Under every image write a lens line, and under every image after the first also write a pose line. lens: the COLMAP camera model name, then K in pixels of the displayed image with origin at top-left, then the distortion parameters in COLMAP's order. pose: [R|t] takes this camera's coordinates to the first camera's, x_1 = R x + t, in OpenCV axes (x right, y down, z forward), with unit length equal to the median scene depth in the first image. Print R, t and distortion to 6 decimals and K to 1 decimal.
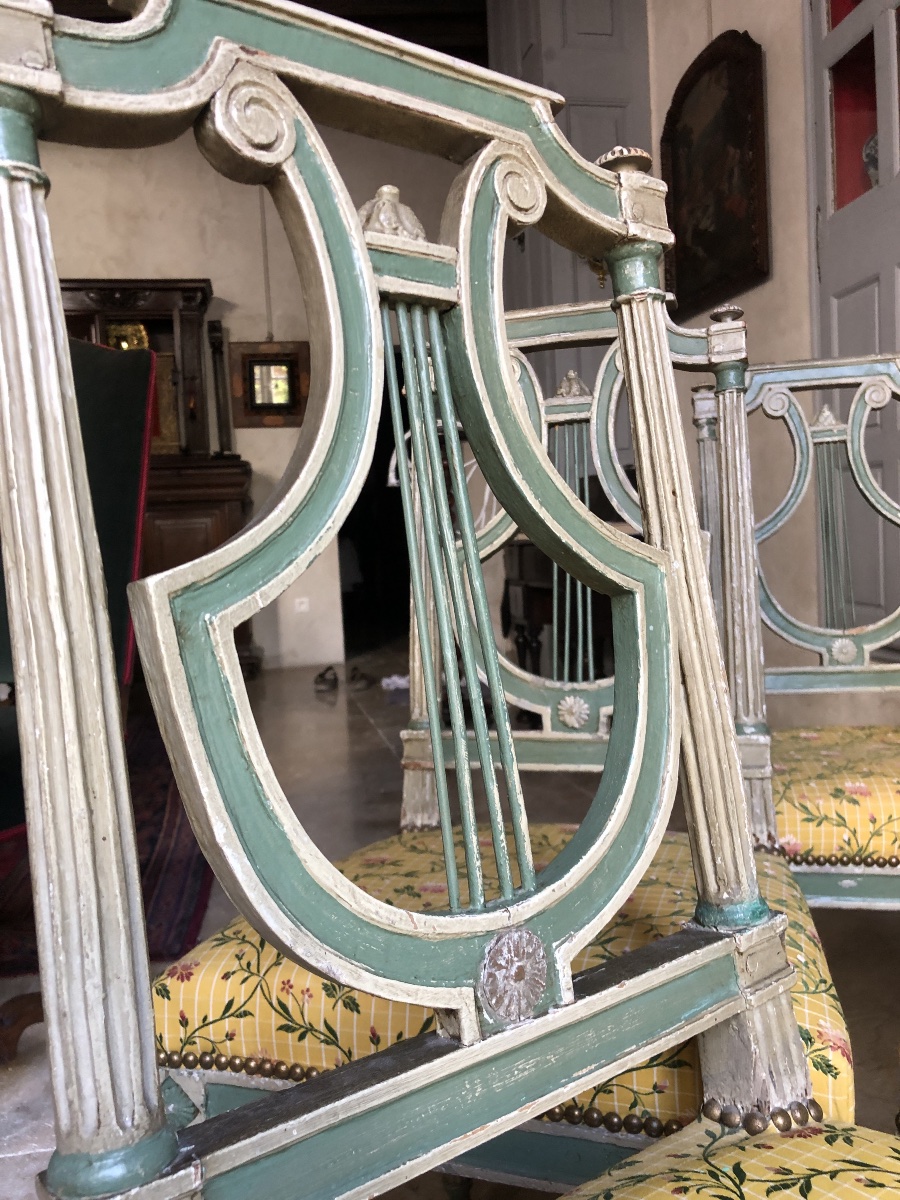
lens RADIAL K [[1089.6, 0, 450.0], [0, 1089.6, 600.0], [0, 0, 1]] dist [0.053384, -0.088926]
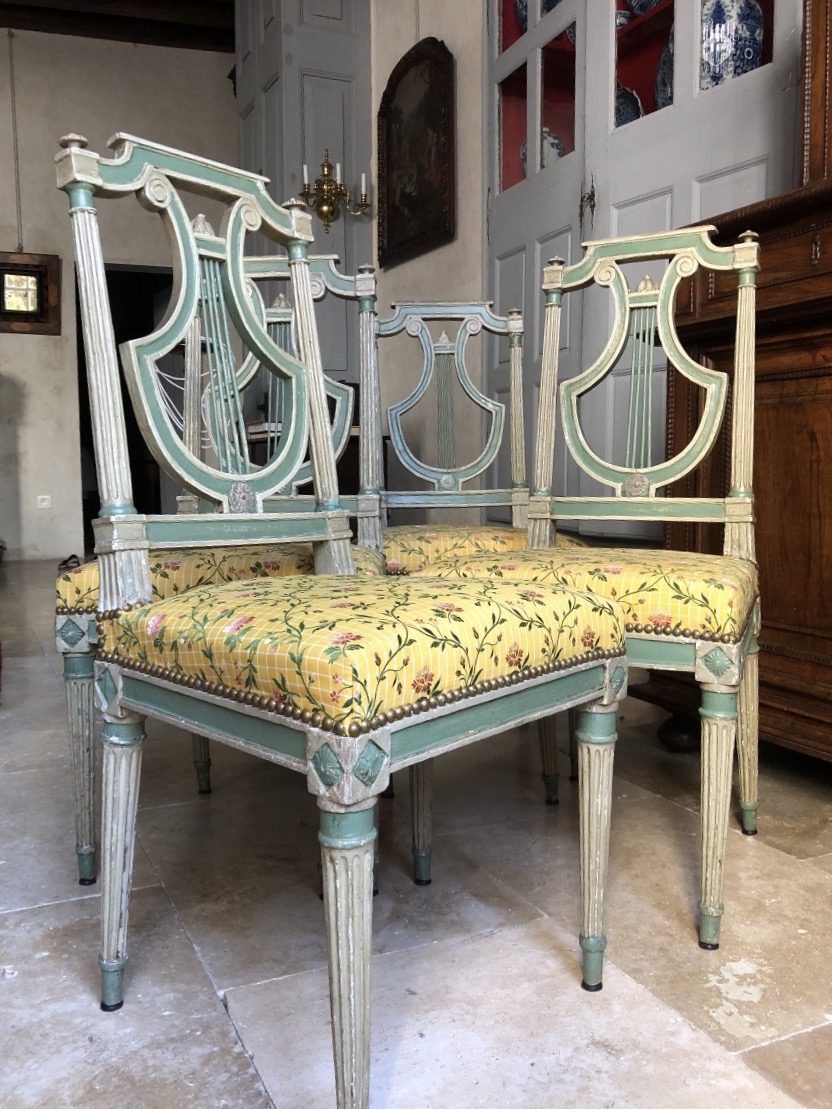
lens RADIAL K [[986.9, 0, 402.4], [0, 986.9, 538.1], [0, 0, 1]] dist [0.132222, -0.385026]
pose [[0.976428, 0.025516, 0.214328, -0.050010], [-0.031107, 0.999257, 0.022751, 0.221076], [-0.213588, -0.028882, 0.976497, -0.970121]]
